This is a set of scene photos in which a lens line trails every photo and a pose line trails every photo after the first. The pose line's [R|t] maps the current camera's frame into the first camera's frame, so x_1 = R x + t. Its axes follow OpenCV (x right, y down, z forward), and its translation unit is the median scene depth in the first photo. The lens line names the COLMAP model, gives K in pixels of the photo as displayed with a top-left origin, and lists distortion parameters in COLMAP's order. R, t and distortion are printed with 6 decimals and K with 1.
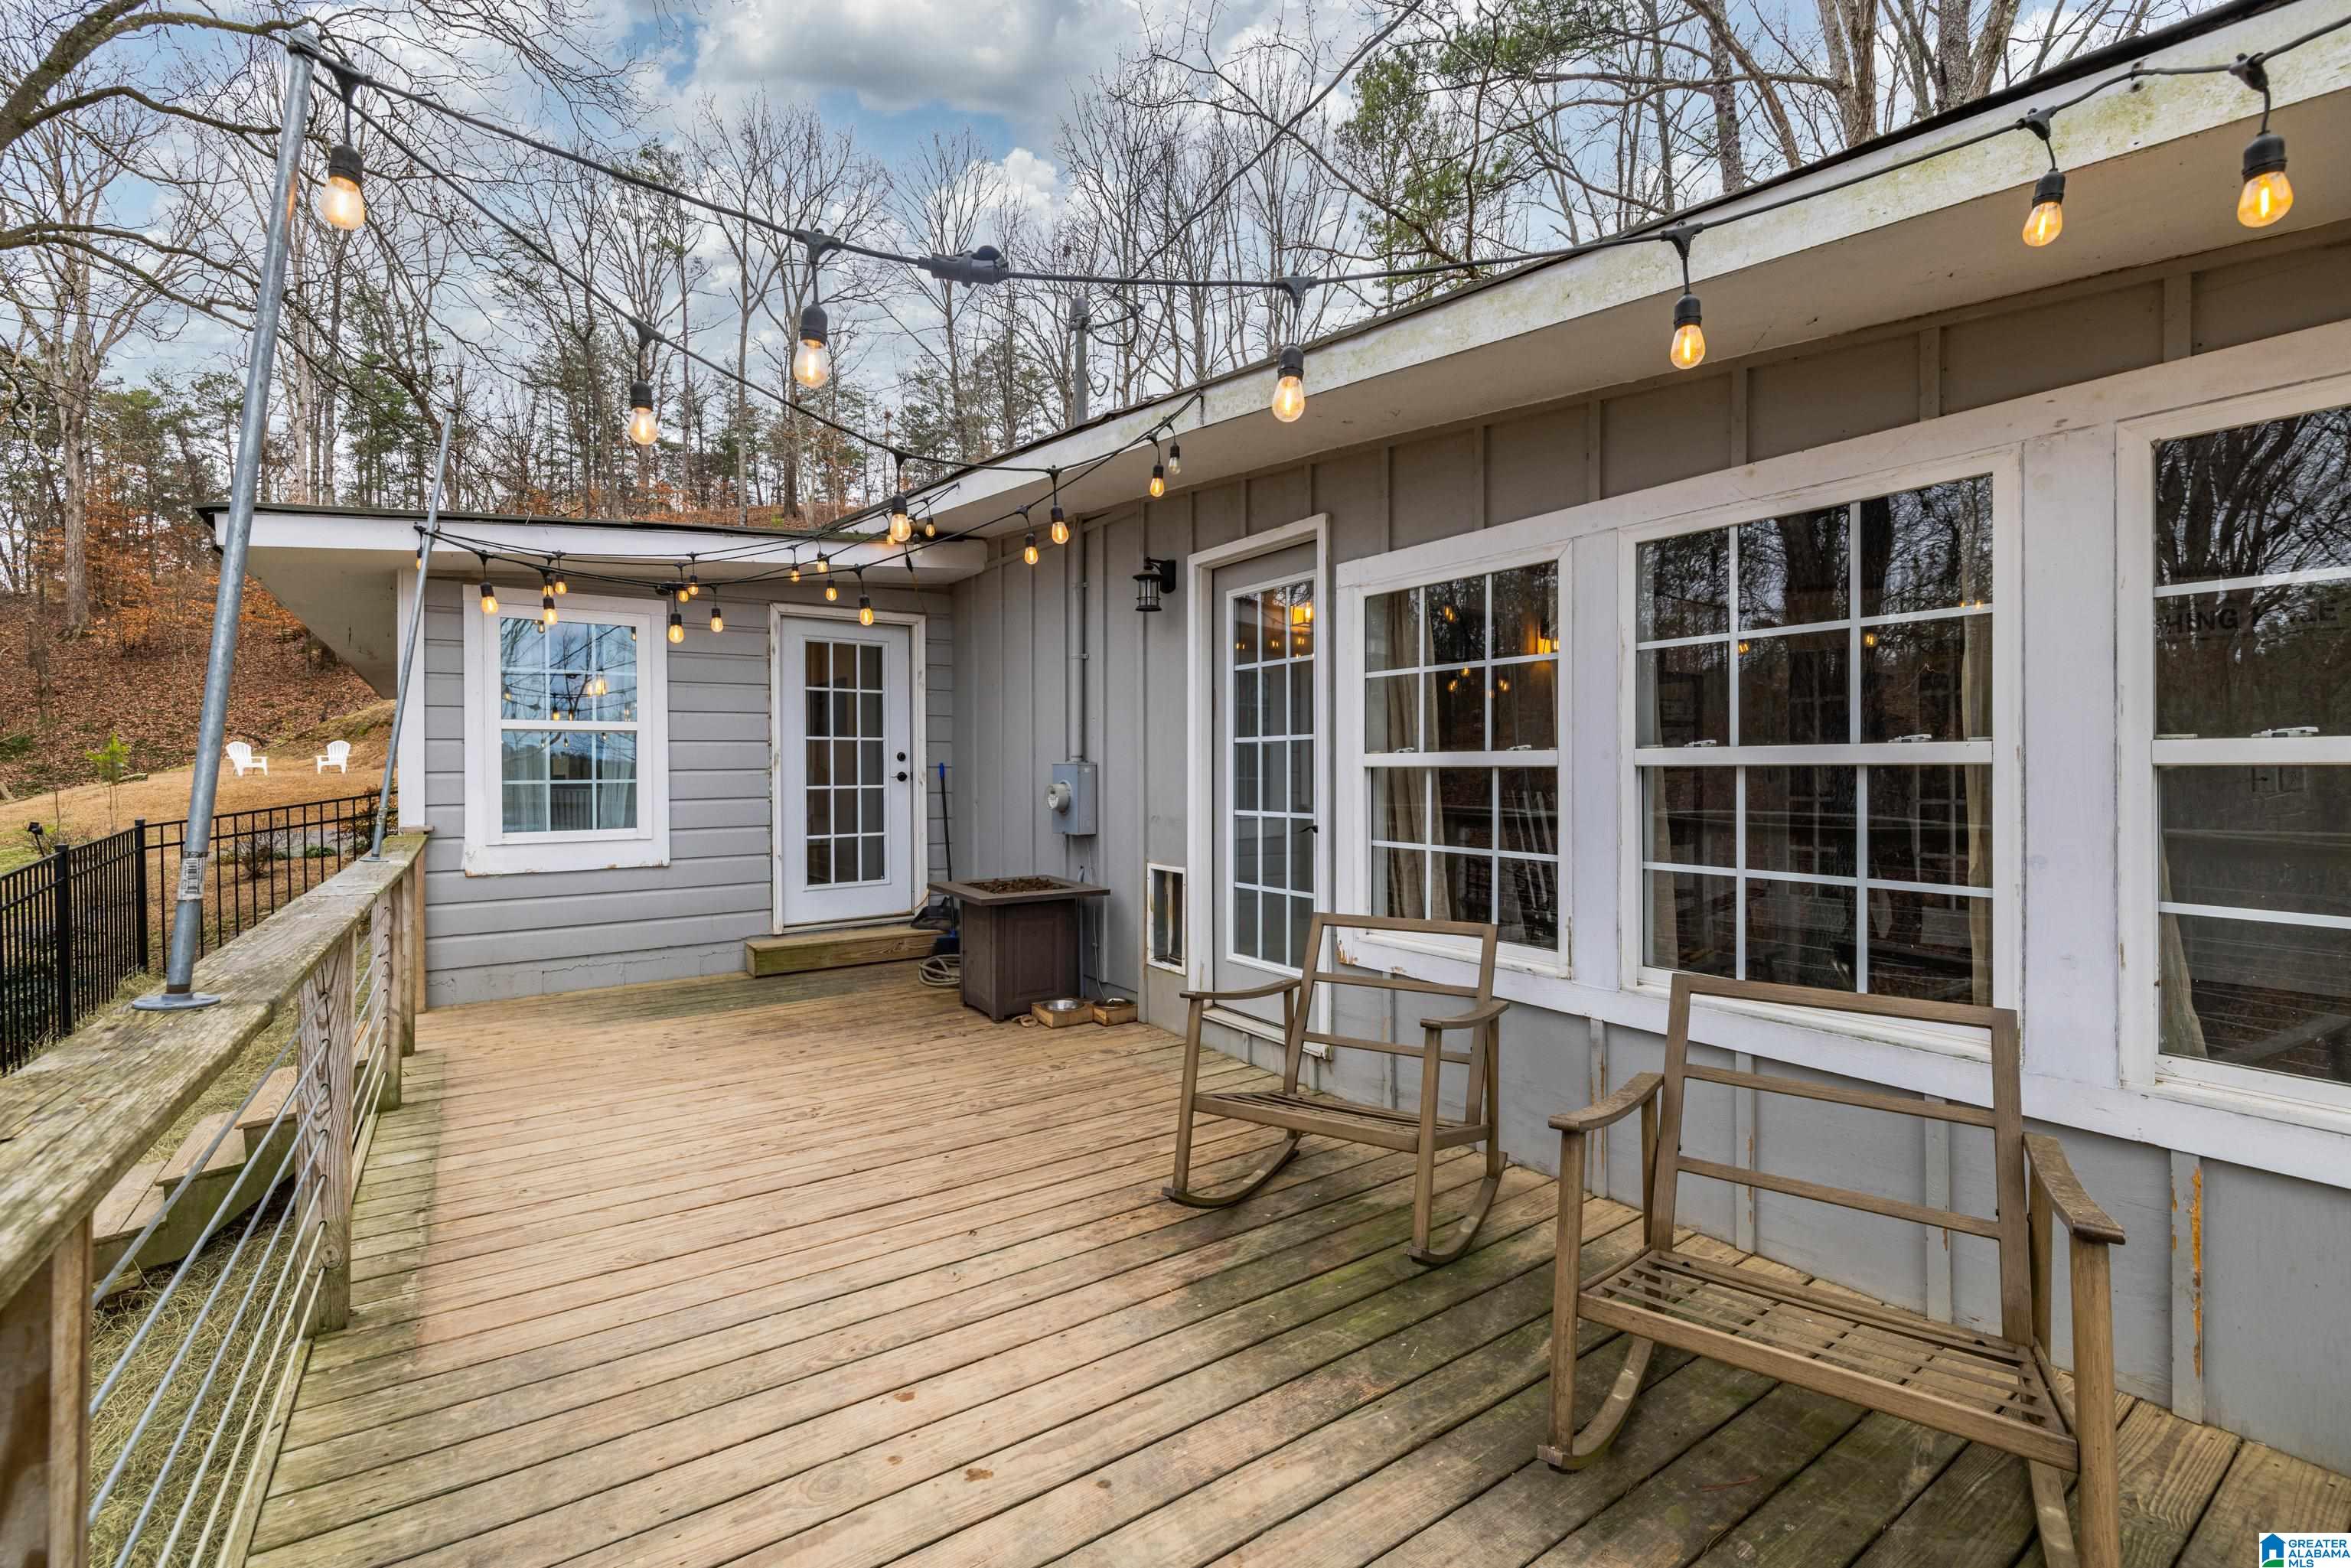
lens RADIAL K [[991.5, 0, 1151.5], [0, 991.5, 771.8], [0, 0, 1]] dist [0.000504, -0.000283]
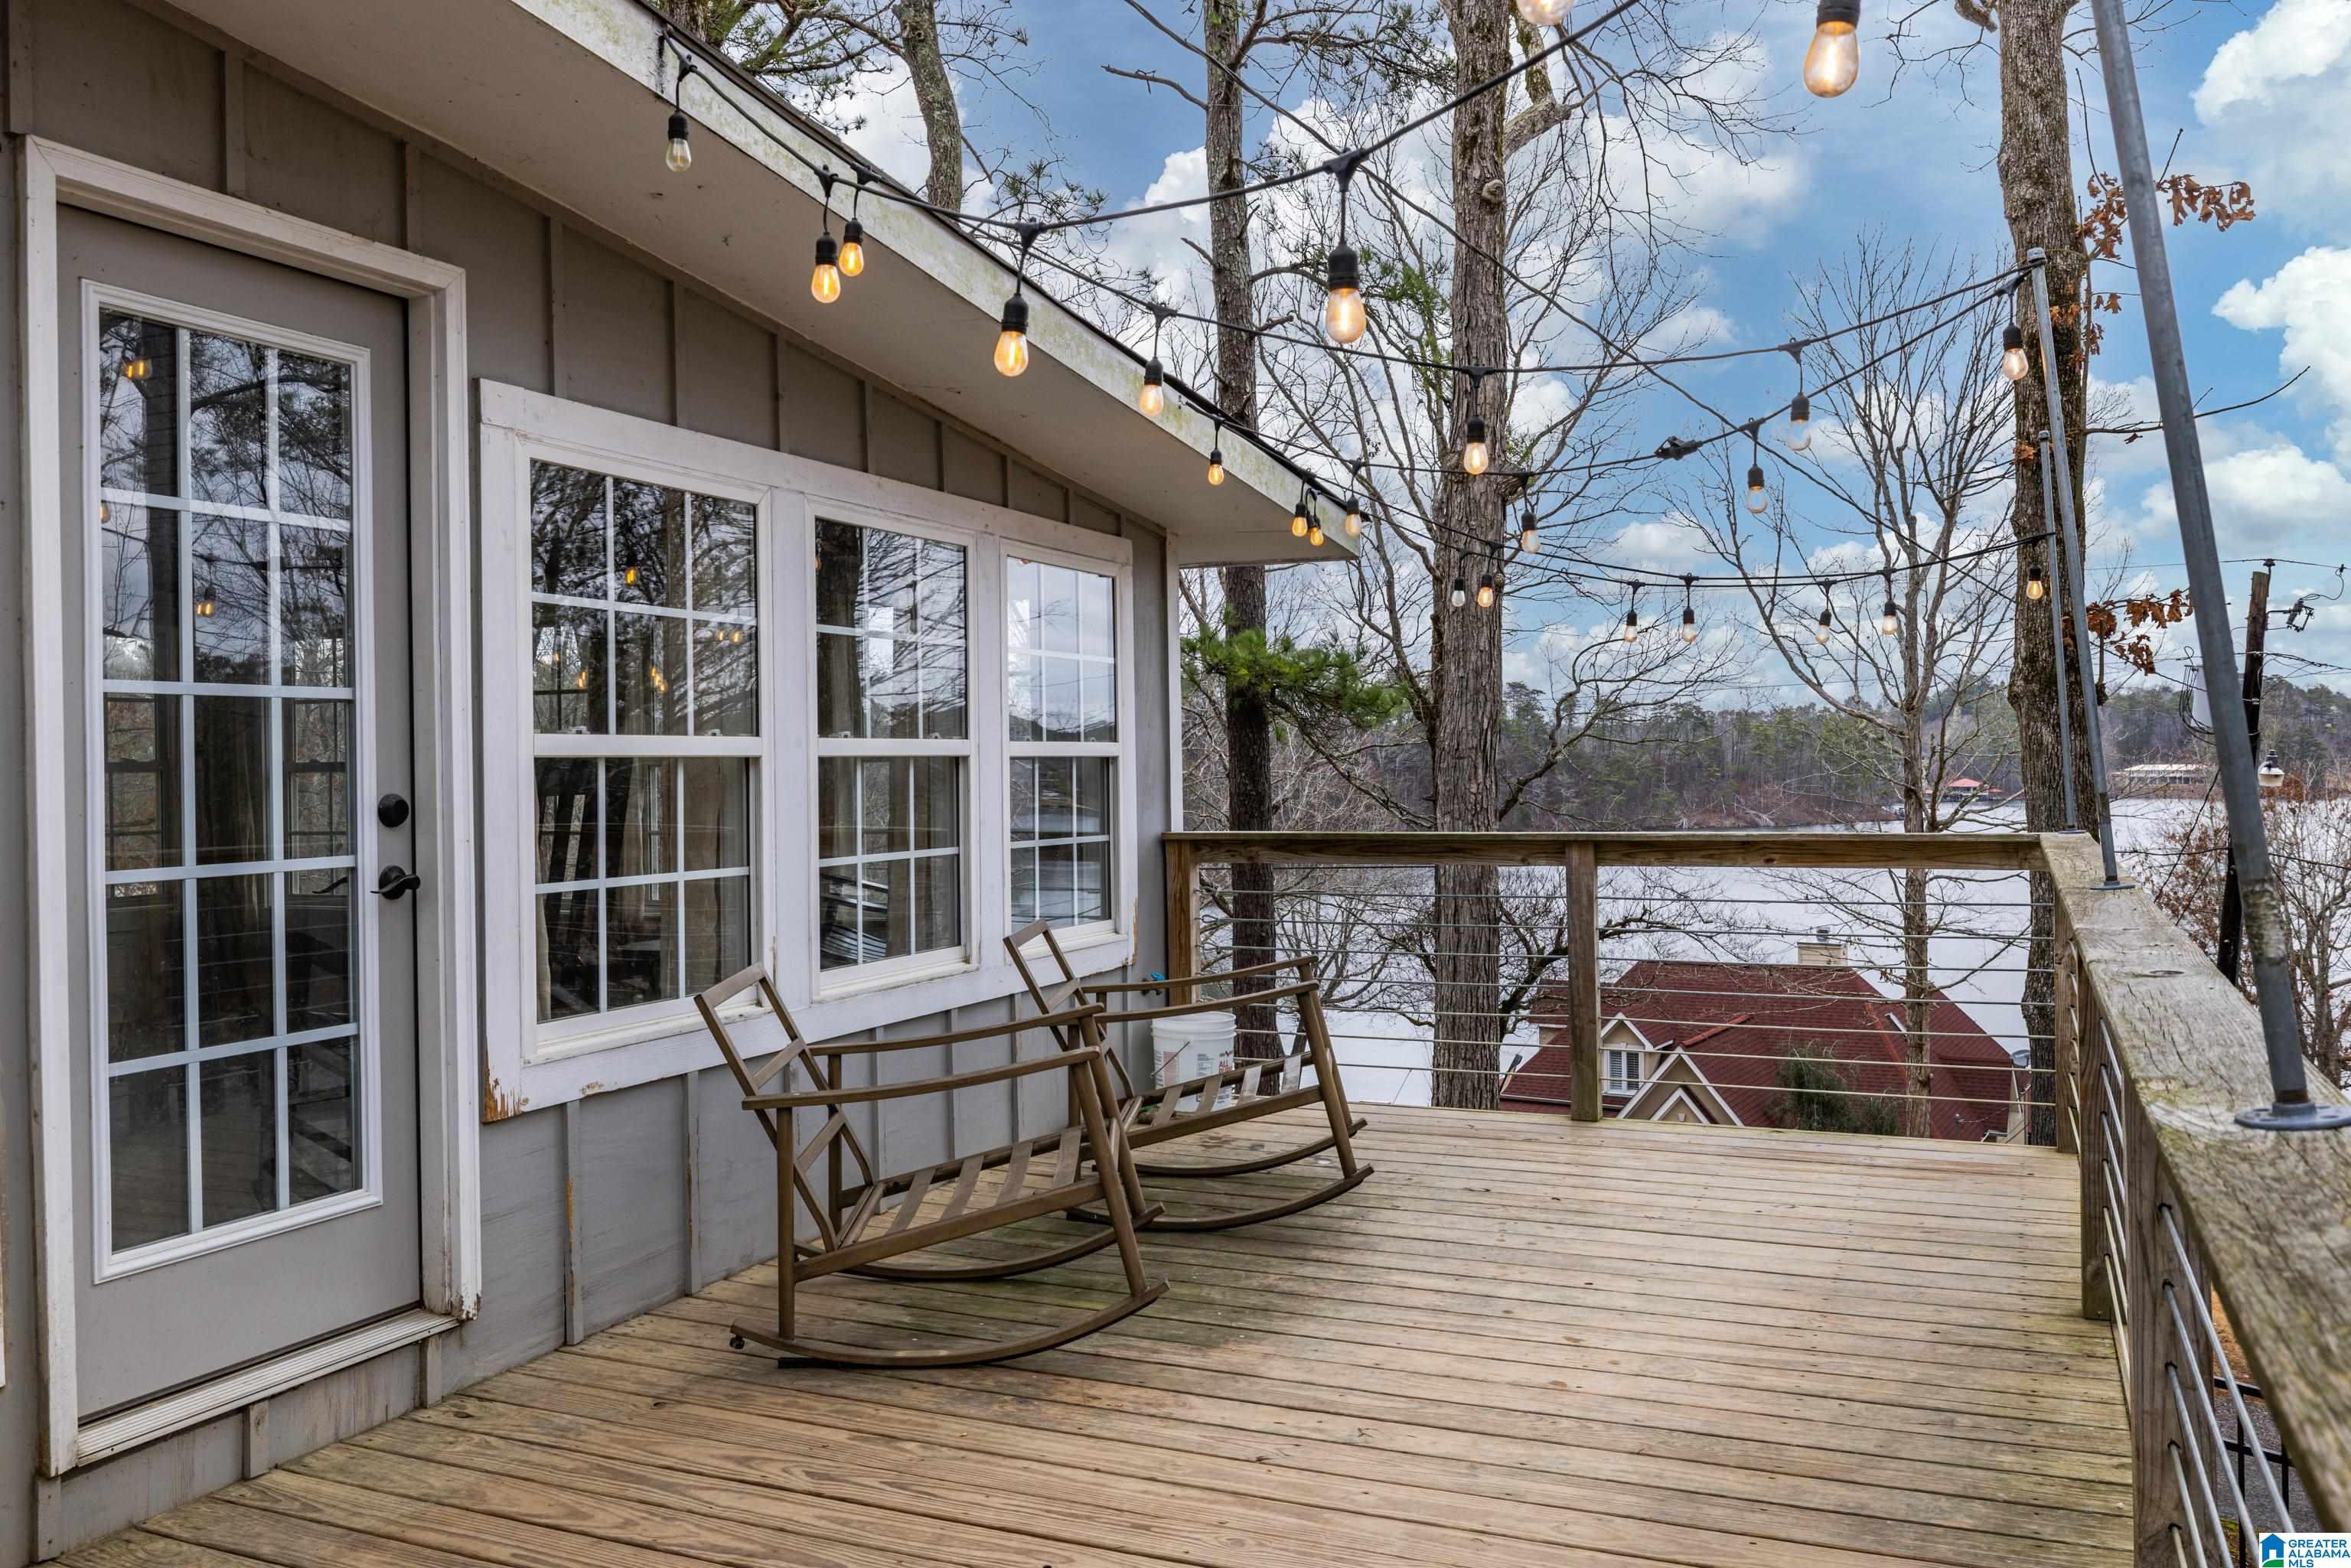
lens RADIAL K [[1895.6, 0, 1153.0], [0, 1895.6, 768.2], [0, 0, 1]] dist [0.004135, -0.002494]
pose [[-0.531381, 0.006440, 0.847108, -1.292163], [0.015641, 0.999875, 0.002210, 0.005998], [-0.846988, 0.014424, -0.531416, 1.842847]]
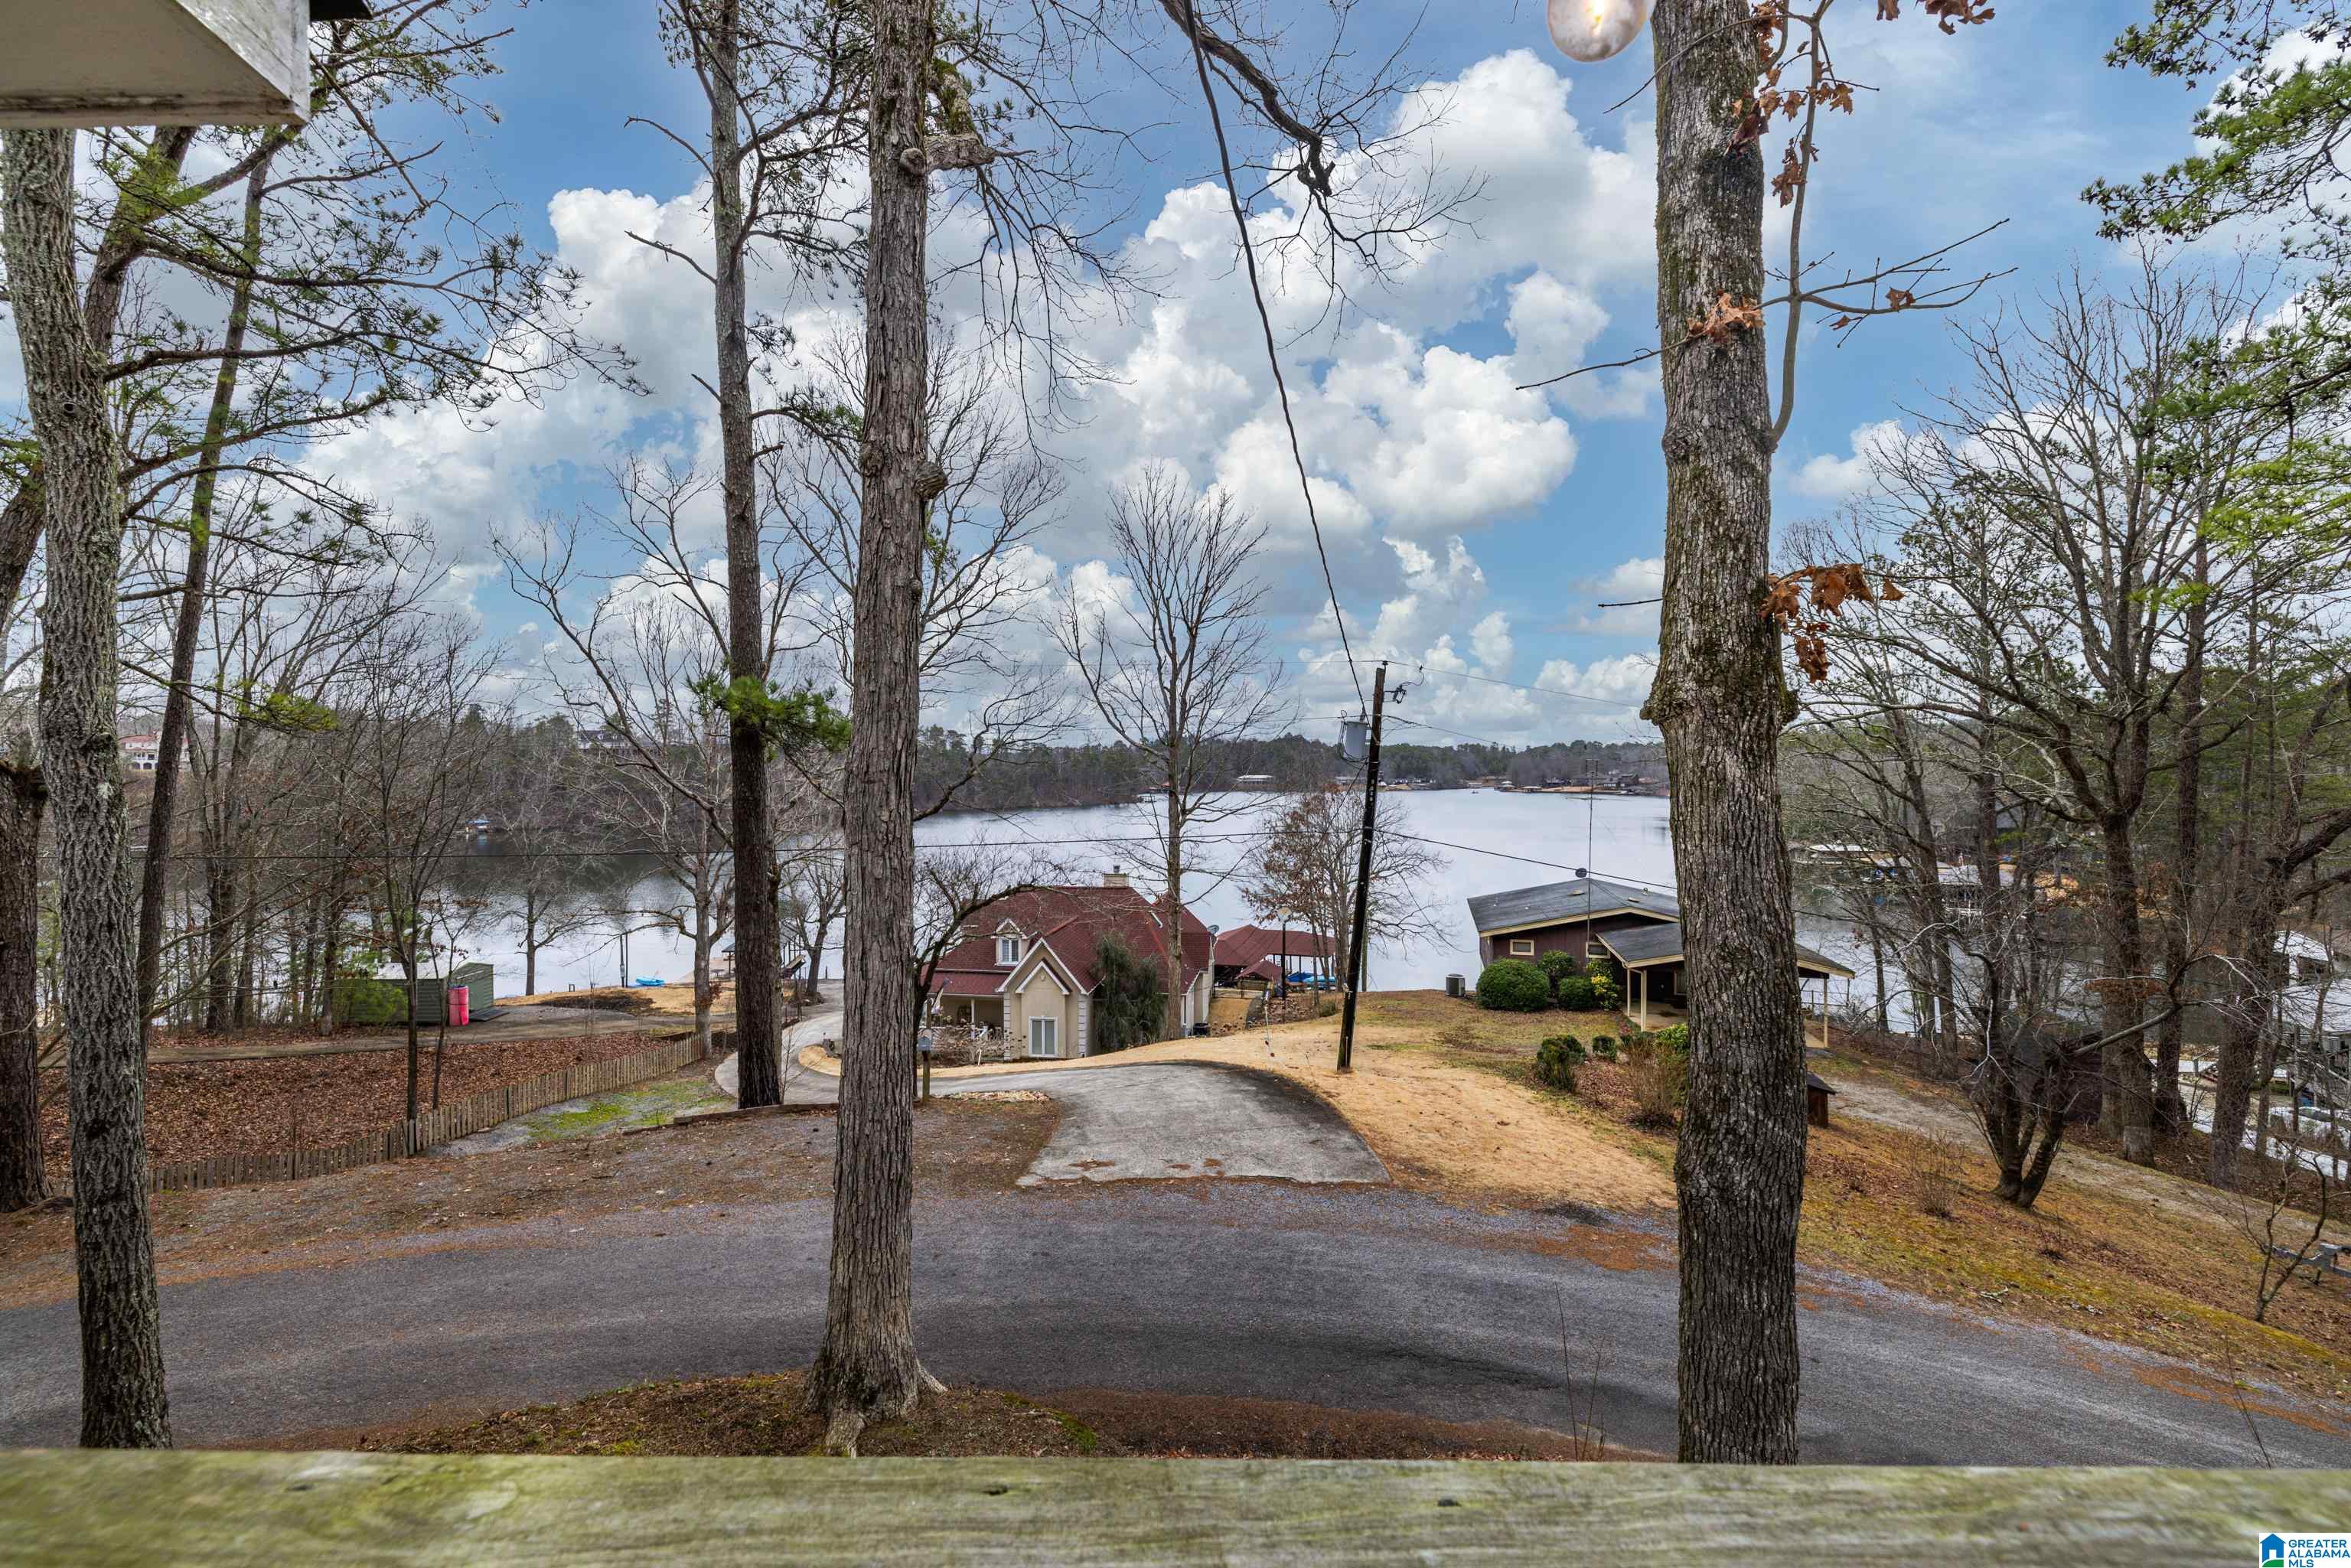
lens RADIAL K [[991.5, 0, 1139.9], [0, 991.5, 773.0], [0, 0, 1]] dist [0.000504, -0.000283]
pose [[-0.805831, 0.003498, 0.592135, 0.465987], [0.007588, 0.999961, 0.004420, -0.020897], [-0.592097, 0.008055, -0.805826, 0.151725]]
